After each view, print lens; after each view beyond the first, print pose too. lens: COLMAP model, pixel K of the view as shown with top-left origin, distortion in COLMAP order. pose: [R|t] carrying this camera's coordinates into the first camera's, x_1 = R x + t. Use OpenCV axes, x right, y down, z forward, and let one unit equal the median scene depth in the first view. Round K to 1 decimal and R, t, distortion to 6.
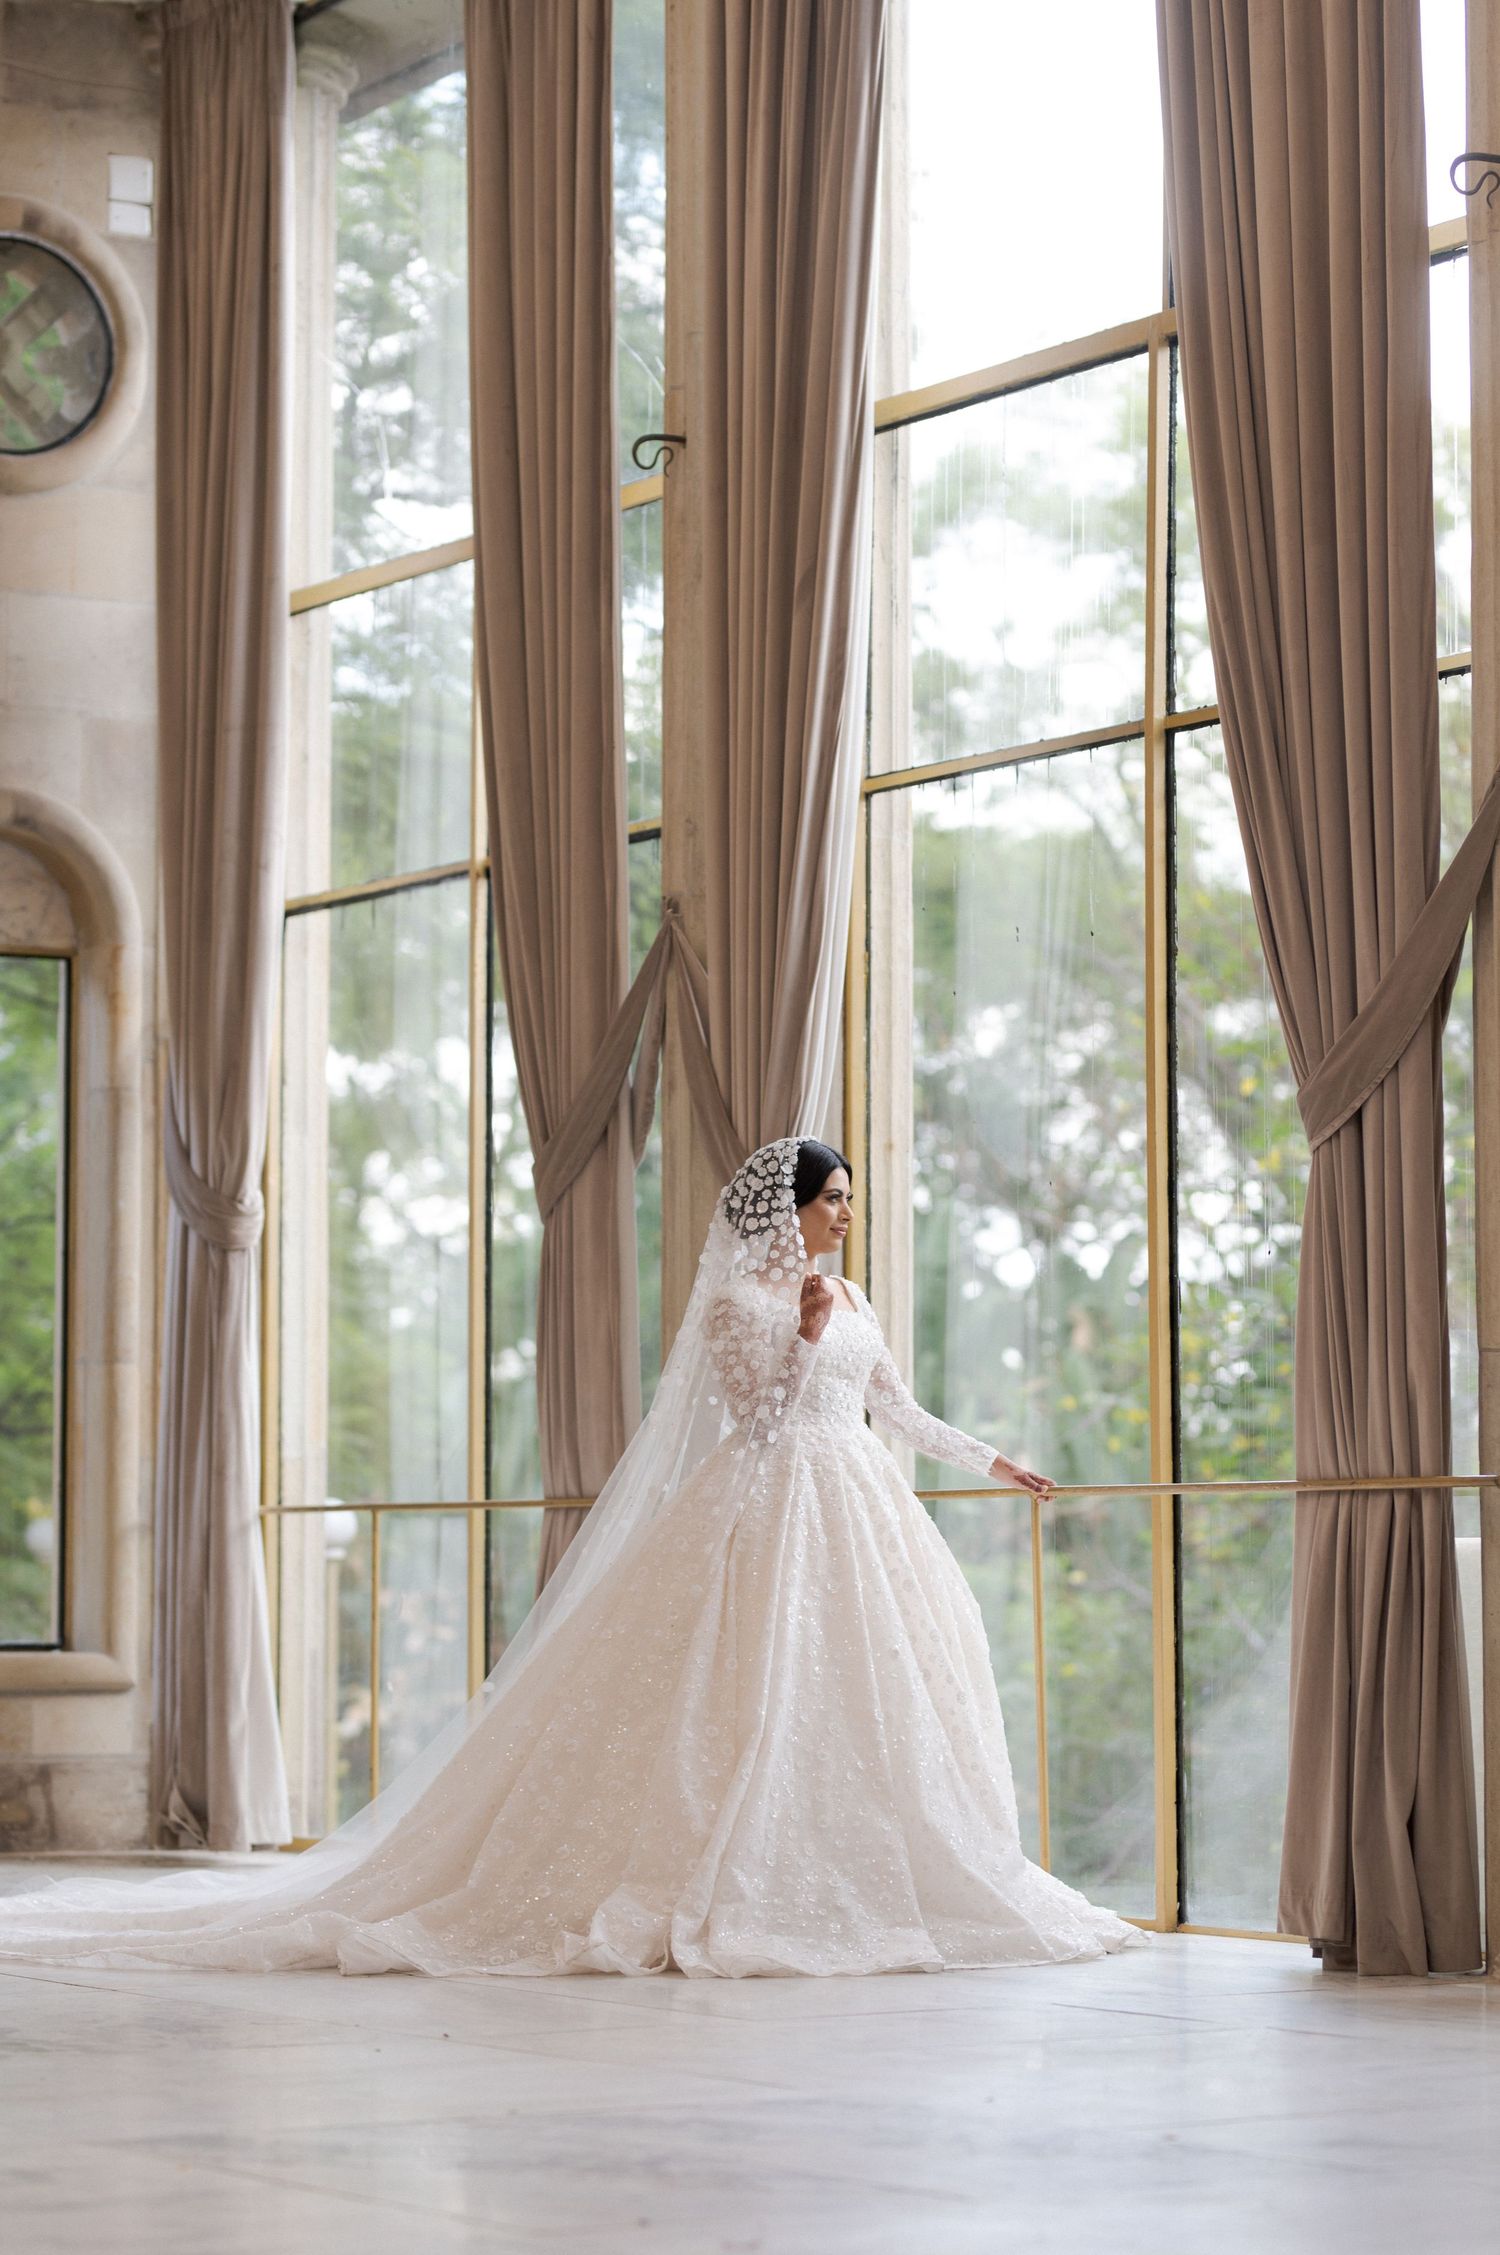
lens RADIAL K [[5462.0, 0, 737.7], [0, 5462.0, 1132.5], [0, 0, 1]] dist [-0.162694, 0.000000]
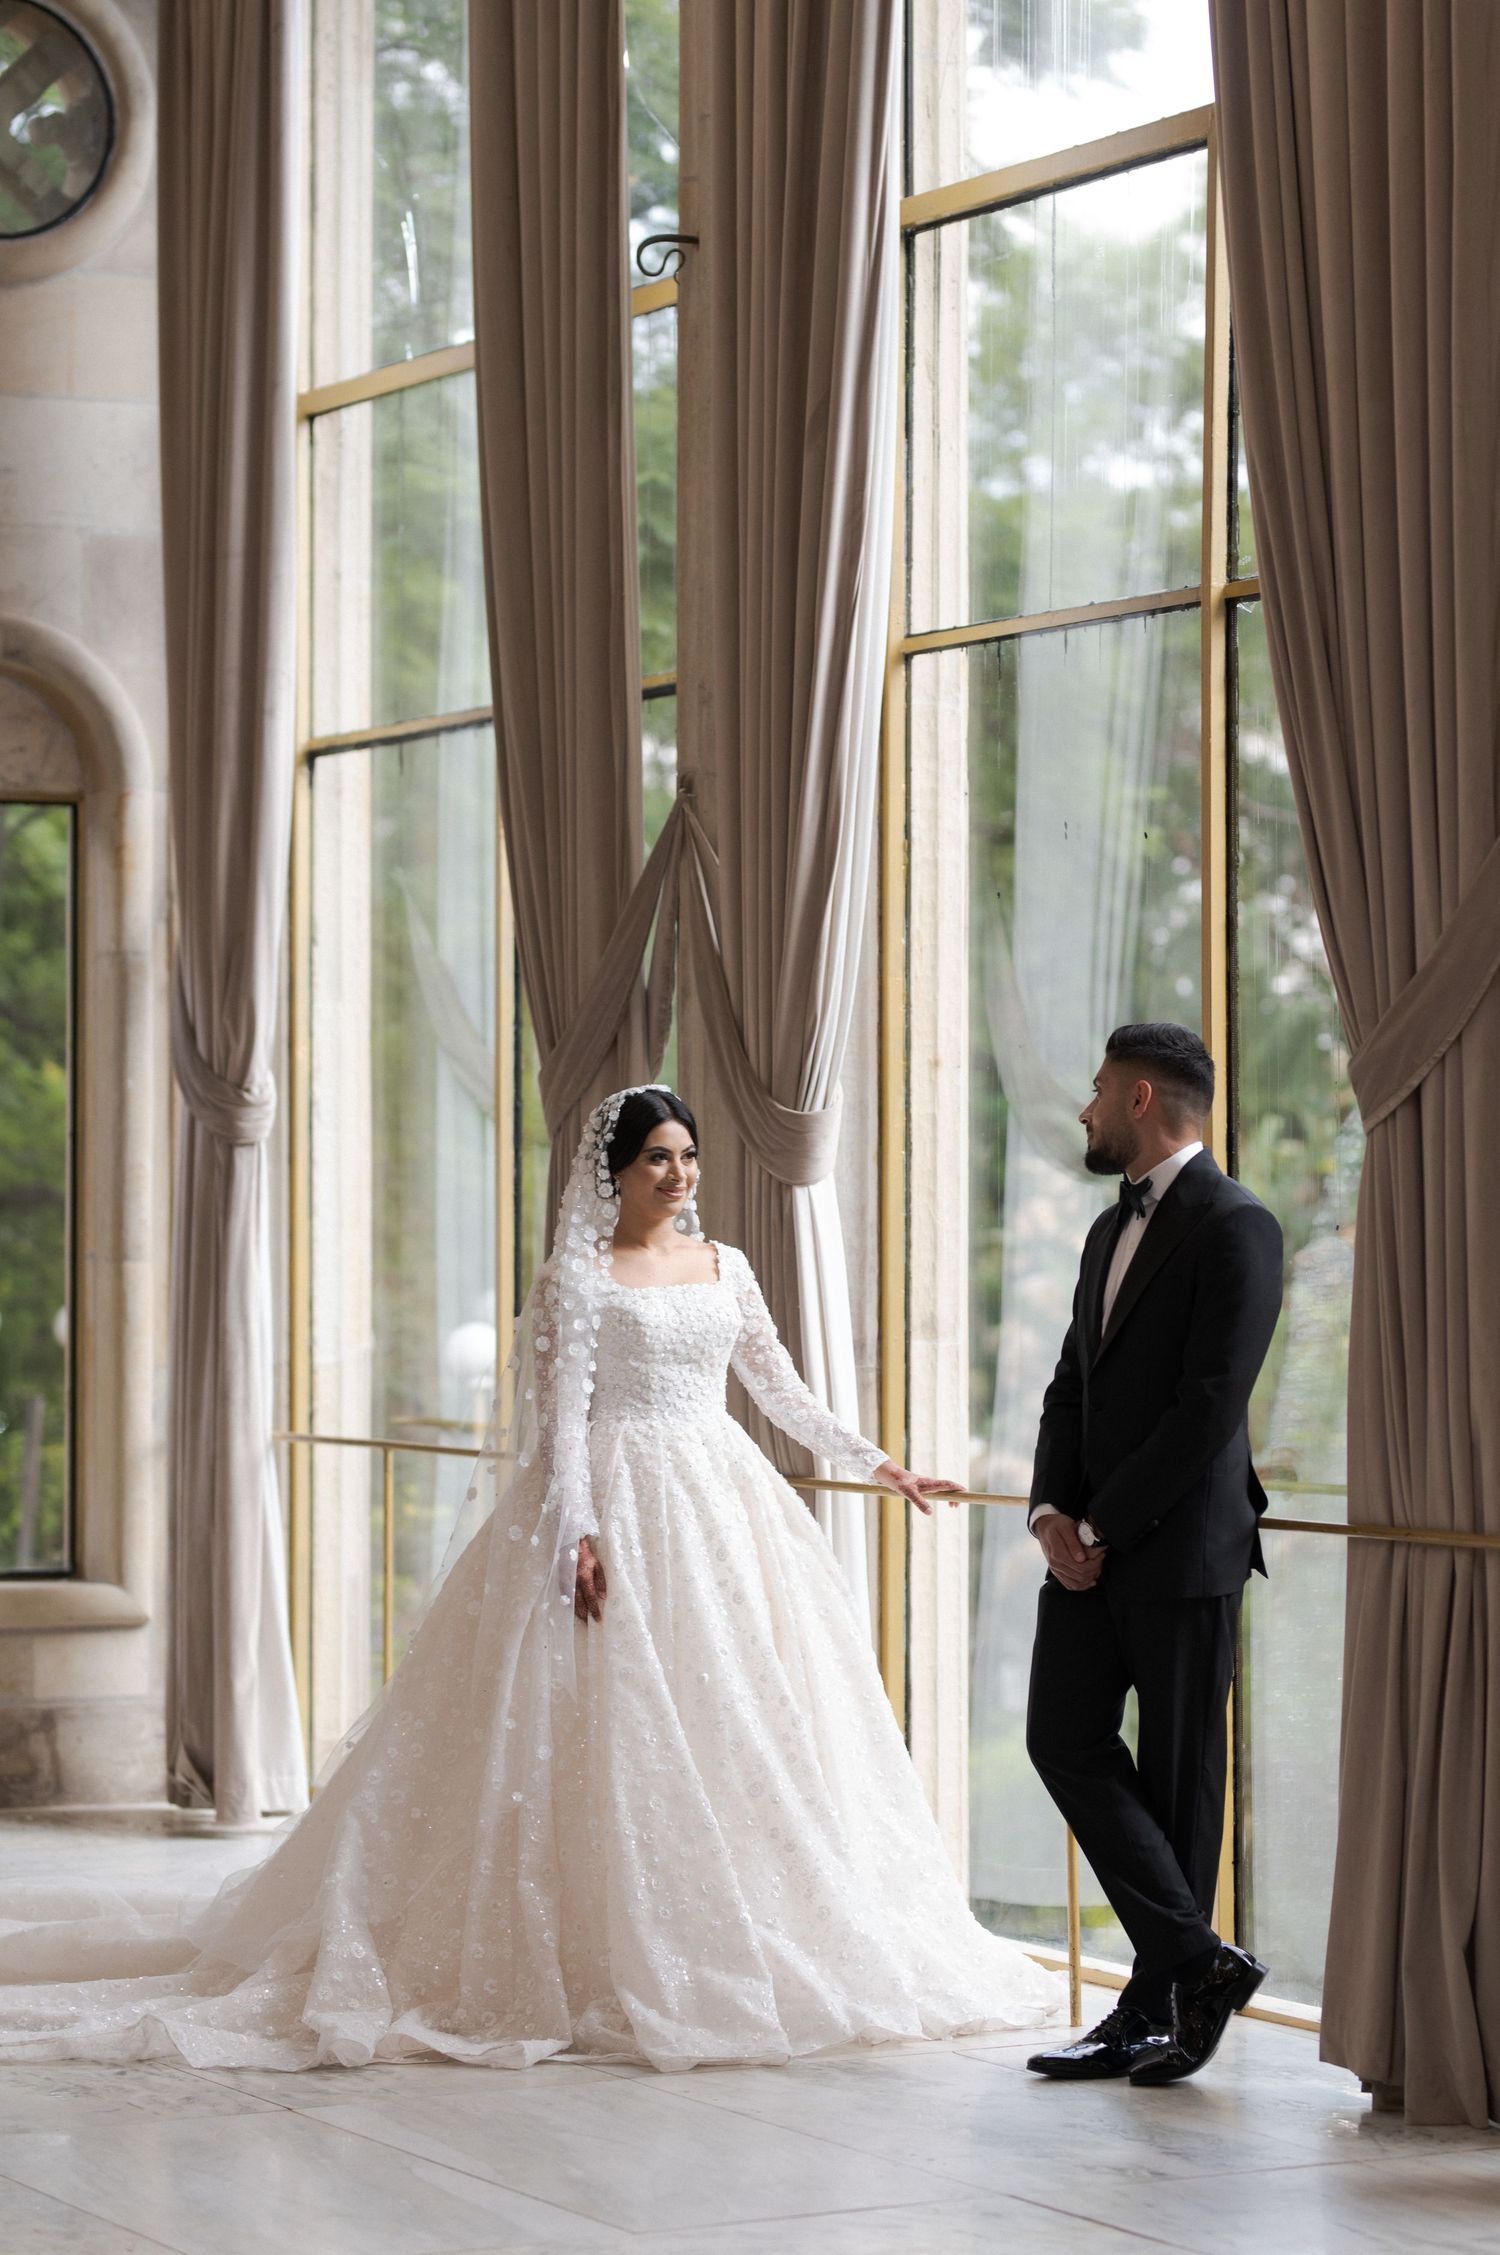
lens RADIAL K [[5462.0, 0, 764.9], [0, 5462.0, 1123.4], [0, 0, 1]] dist [-0.162694, 0.000000]
pose [[0.997769, -0.001424, -0.066742, 0.052029], [0.005912, 0.997729, 0.067094, -0.040945], [0.066495, -0.067339, 0.995512, 0.122547]]
